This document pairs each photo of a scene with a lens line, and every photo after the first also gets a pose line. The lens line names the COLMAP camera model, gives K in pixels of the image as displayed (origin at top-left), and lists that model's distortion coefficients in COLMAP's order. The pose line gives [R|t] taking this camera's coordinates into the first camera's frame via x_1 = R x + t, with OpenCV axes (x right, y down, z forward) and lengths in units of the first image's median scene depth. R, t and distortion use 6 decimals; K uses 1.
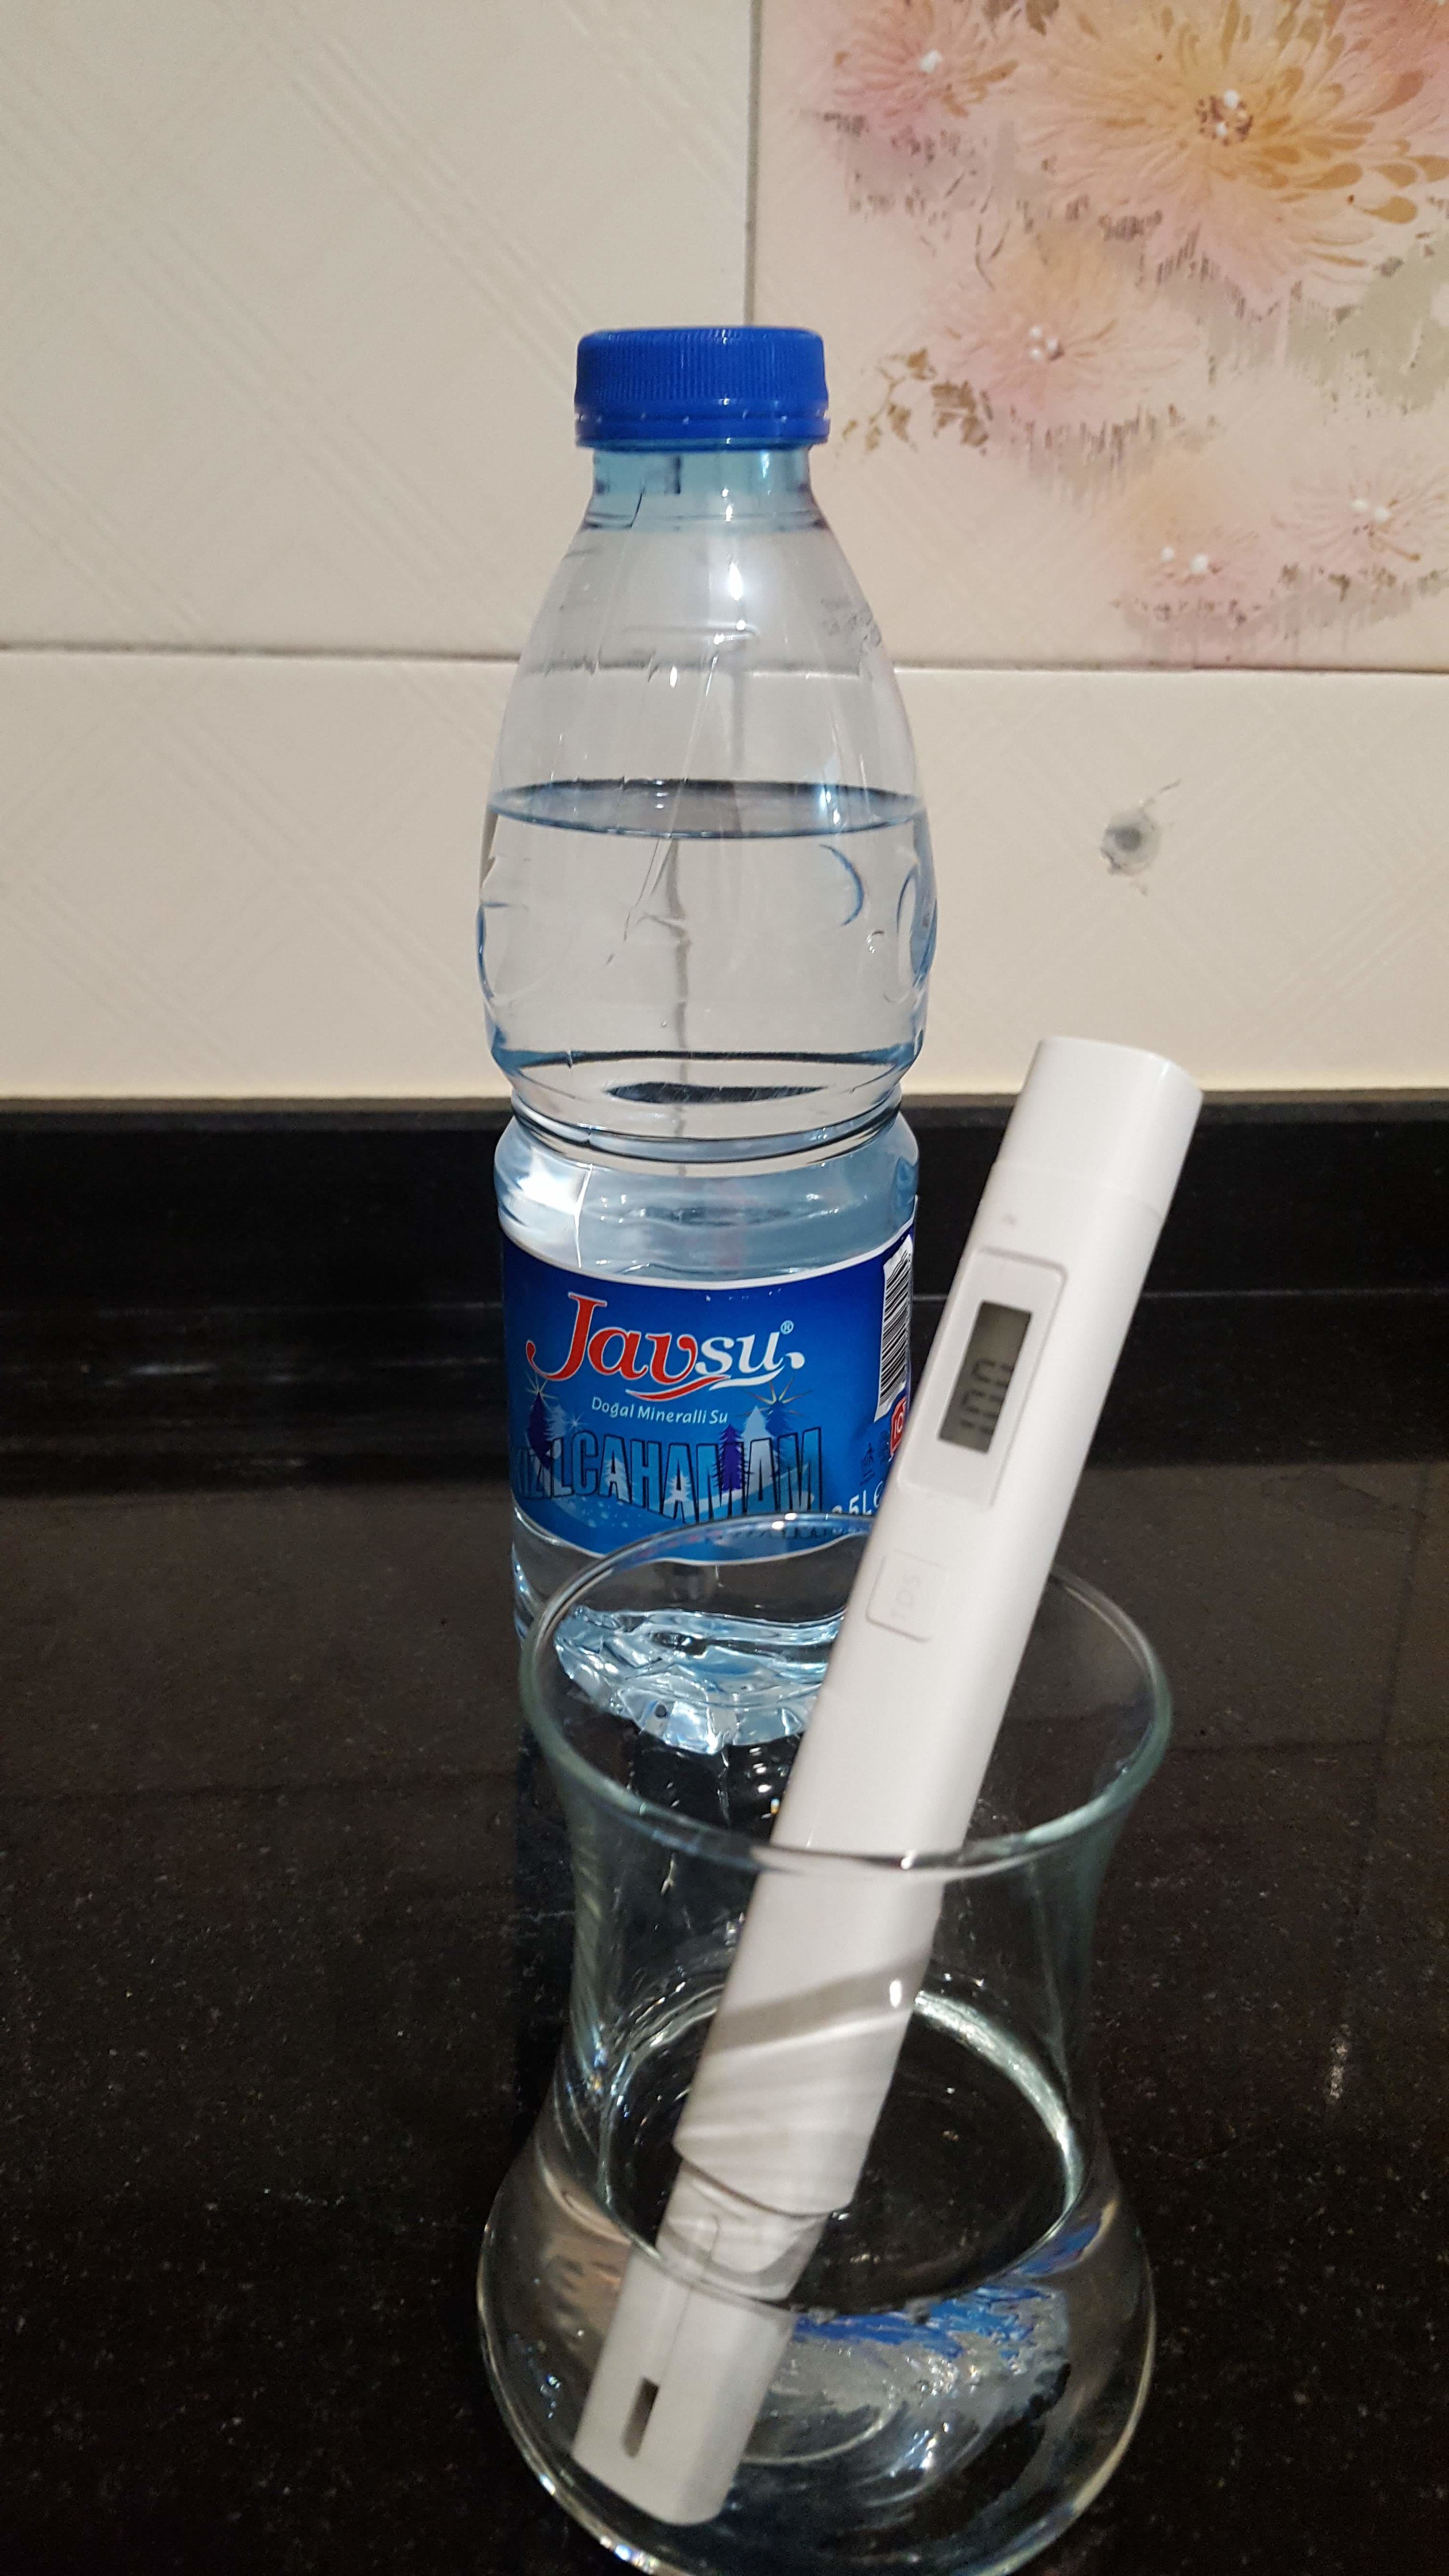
lens RADIAL K [[2013.4, 0, 725.8], [0, 2013.4, 1284.2], [0, 0, 1]] dist [0.007204, -0.050856]
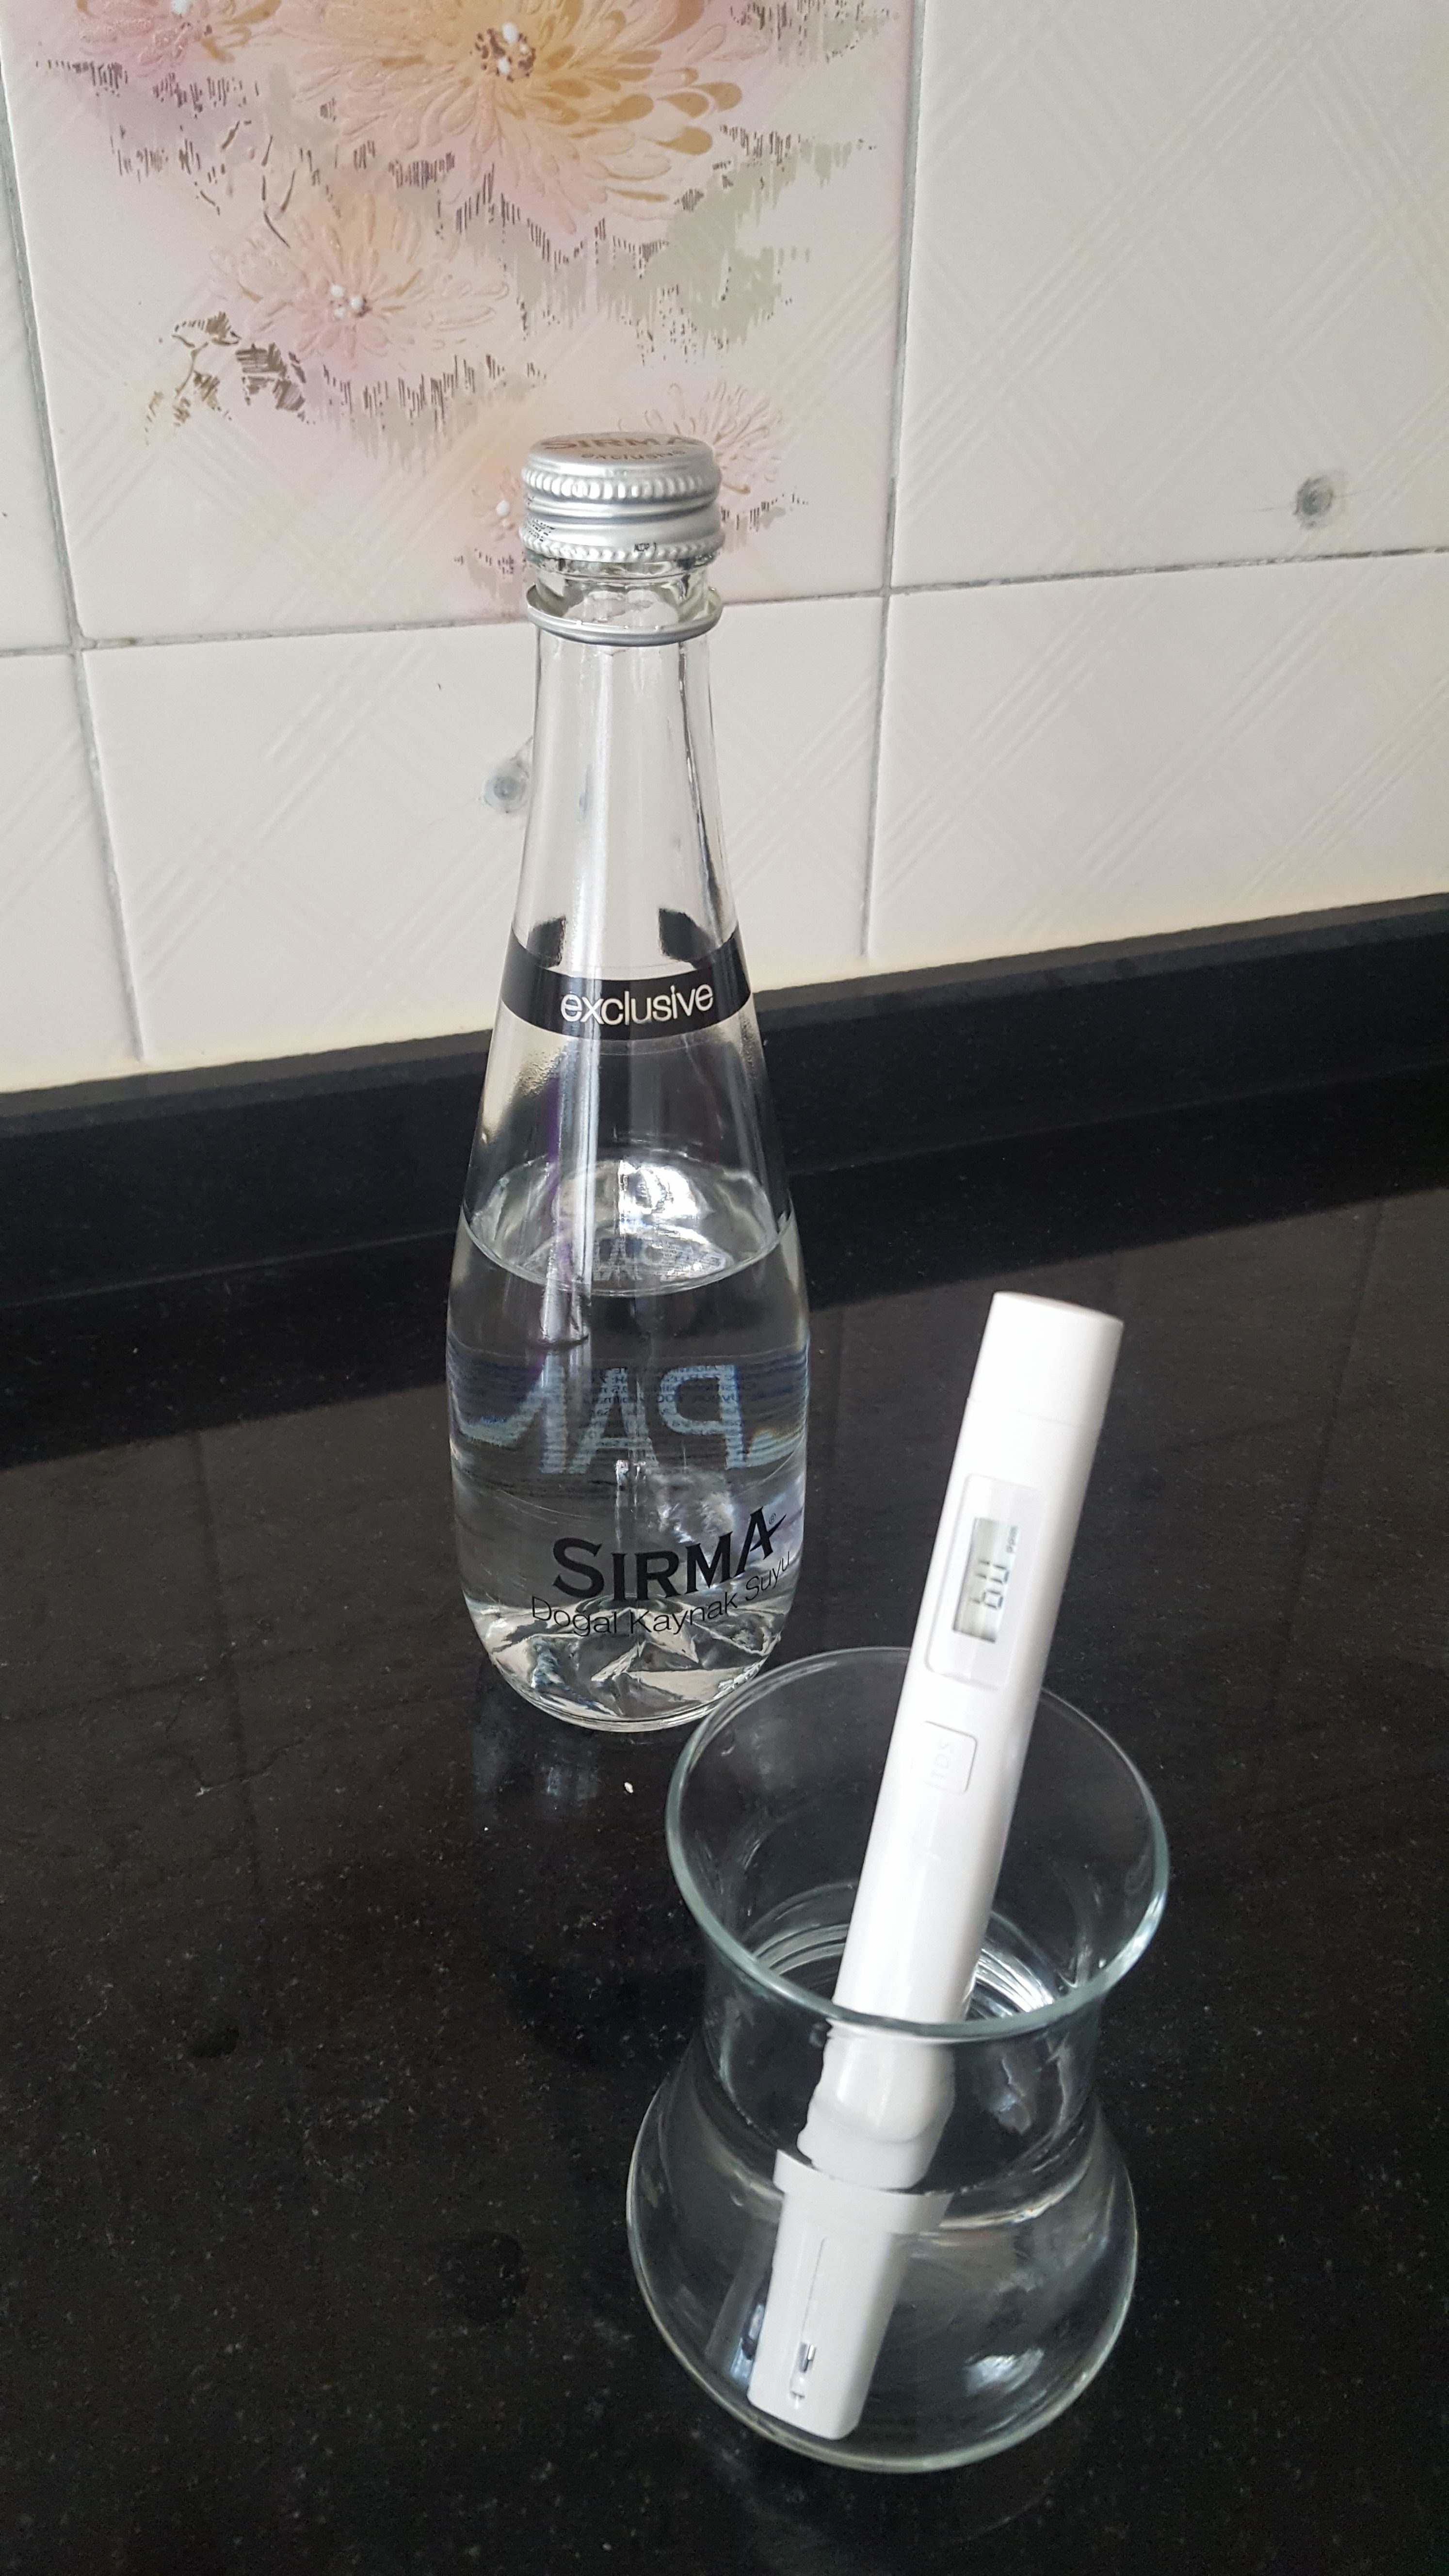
lens RADIAL K [[2013.4, 0, 701.6], [0, 2013.4, 1265.7], [0, 0, 1]] dist [0.007204, -0.050856]
pose [[0.967293, -0.140382, 0.211275, 0.053311], [0.100864, 0.977085, 0.187432, -0.178608], [-0.232745, -0.159991, 0.959287, -0.036208]]
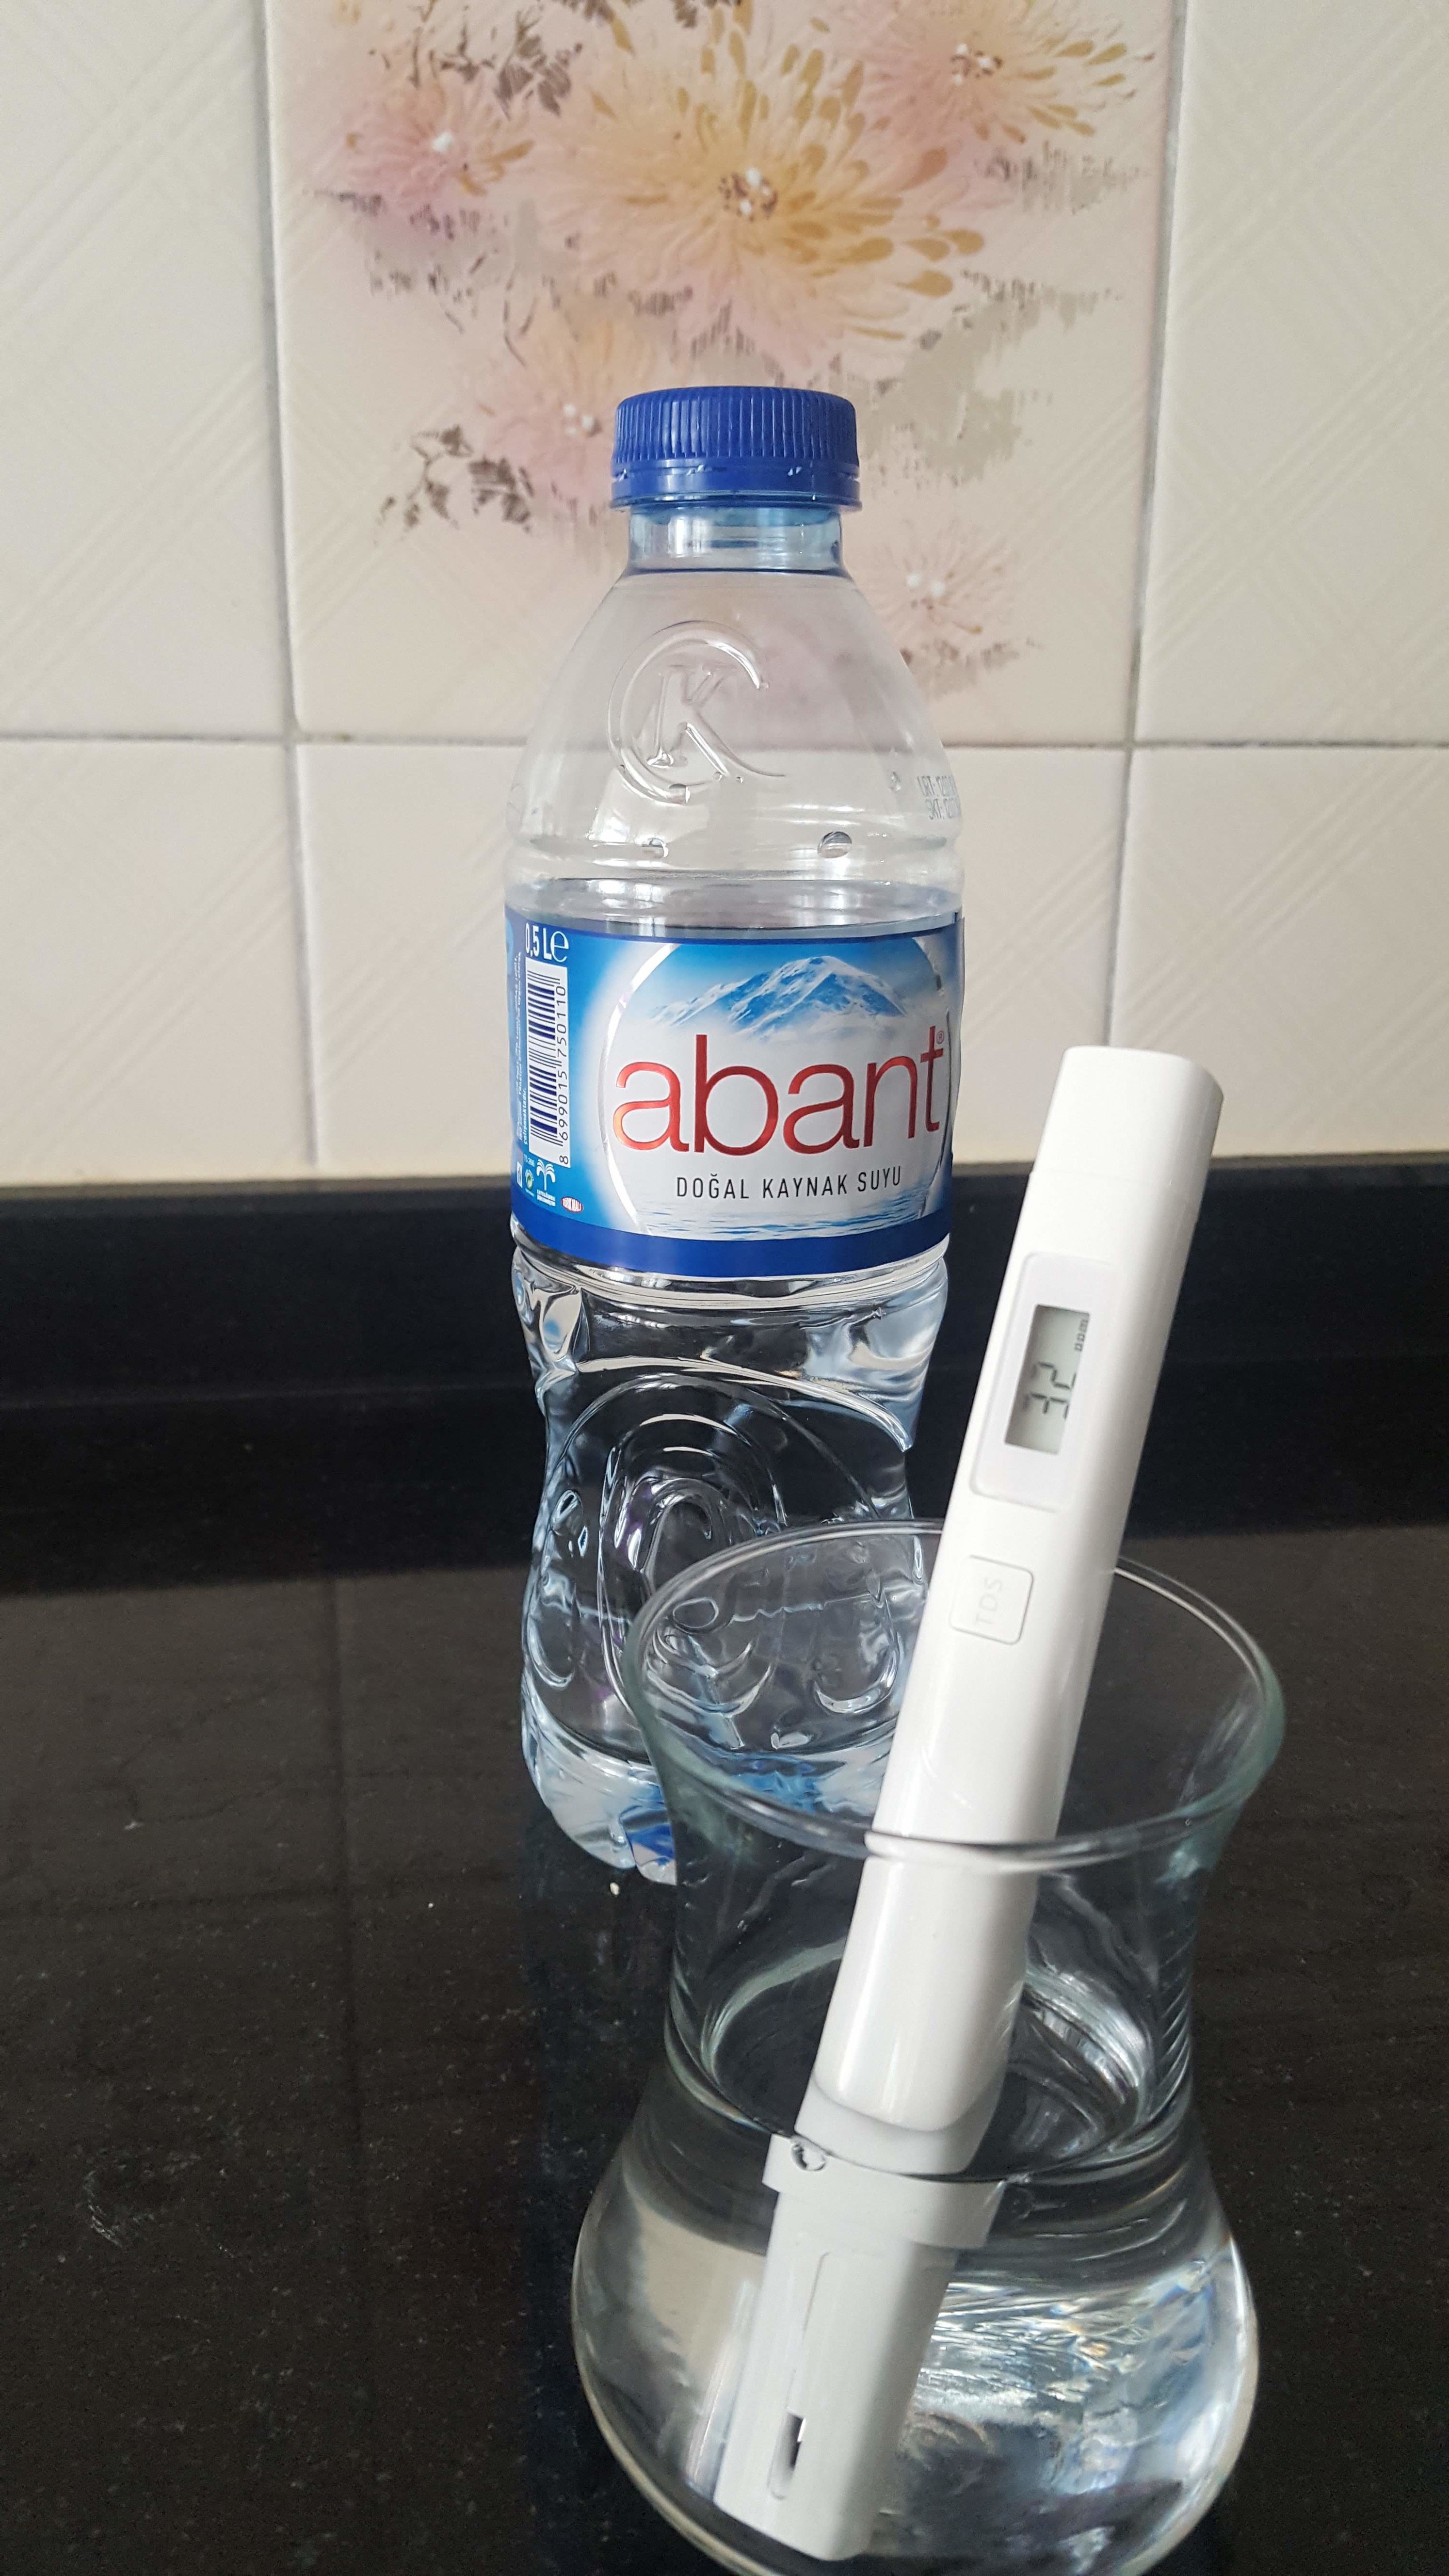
lens RADIAL K [[2013.4, 0, 735.8], [0, 2013.4, 1273.1], [0, 0, 1]] dist [0.007204, -0.050856]
pose [[0.998958, -0.023837, 0.038916, 0.185052], [0.026173, 0.997815, -0.060669, 0.013582], [-0.037385, 0.061624, 0.997399, 0.034718]]
